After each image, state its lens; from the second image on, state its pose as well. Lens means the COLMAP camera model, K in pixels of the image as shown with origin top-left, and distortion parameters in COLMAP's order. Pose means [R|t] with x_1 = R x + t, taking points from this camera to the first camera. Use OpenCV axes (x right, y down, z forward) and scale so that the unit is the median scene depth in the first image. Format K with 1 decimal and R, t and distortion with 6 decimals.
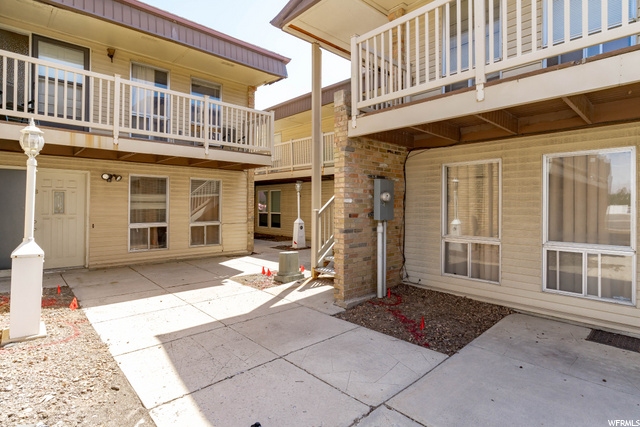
lens RADIAL K [[333.2, 0, 320.7], [0, 333.2, 205.3], [0, 0, 1]] dist [0.000557, 0.000280]
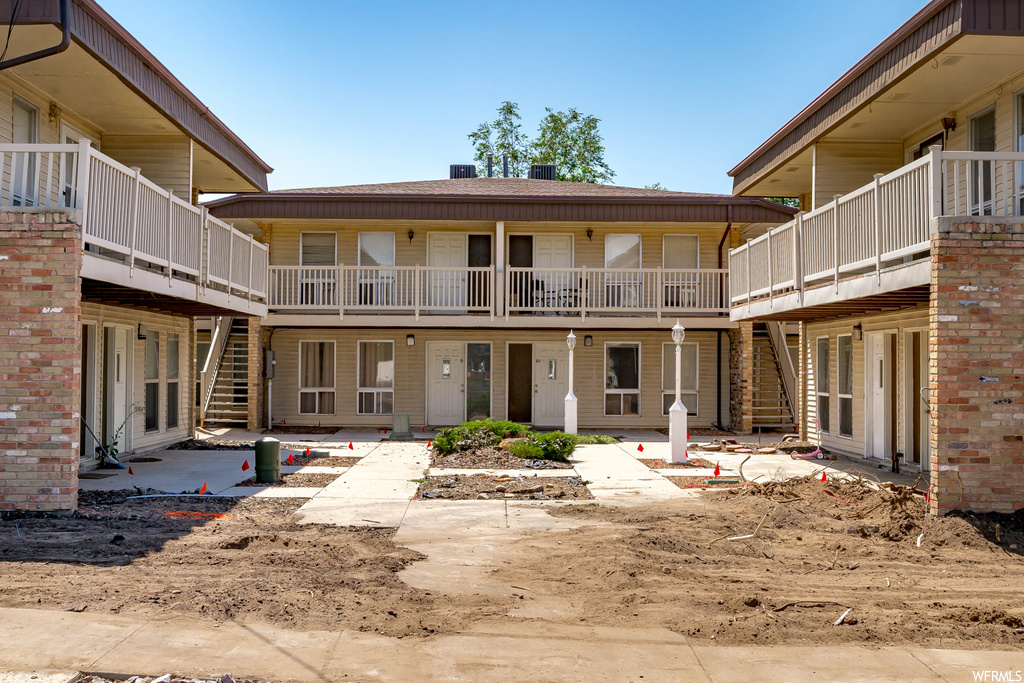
lens RADIAL K [[1247.3, 0, 512.0], [0, 1247.3, 341.5], [0, 0, 1]] dist [-0.015192, -0.005599]
pose [[0.673736, 0.011007, 0.738890, -3.456607], [-0.001303, 0.999905, -0.013707, -0.046774], [-0.738971, 0.008272, 0.673686, -3.837650]]
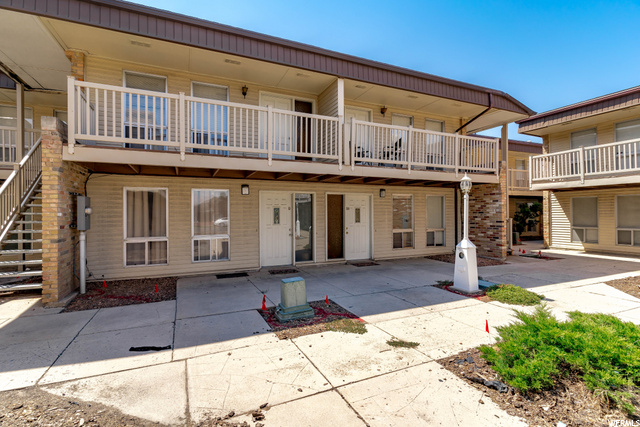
lens RADIAL K [[305.9, 0, 320.0], [0, 305.9, 213.5], [0, 0, 1]] dist [0.001611, 0.000327]
pose [[0.323192, -0.006145, 0.946313, -0.637267], [0.008958, 0.999954, 0.003433, -0.012600], [-0.946291, 0.007367, 0.323232, -0.197939]]
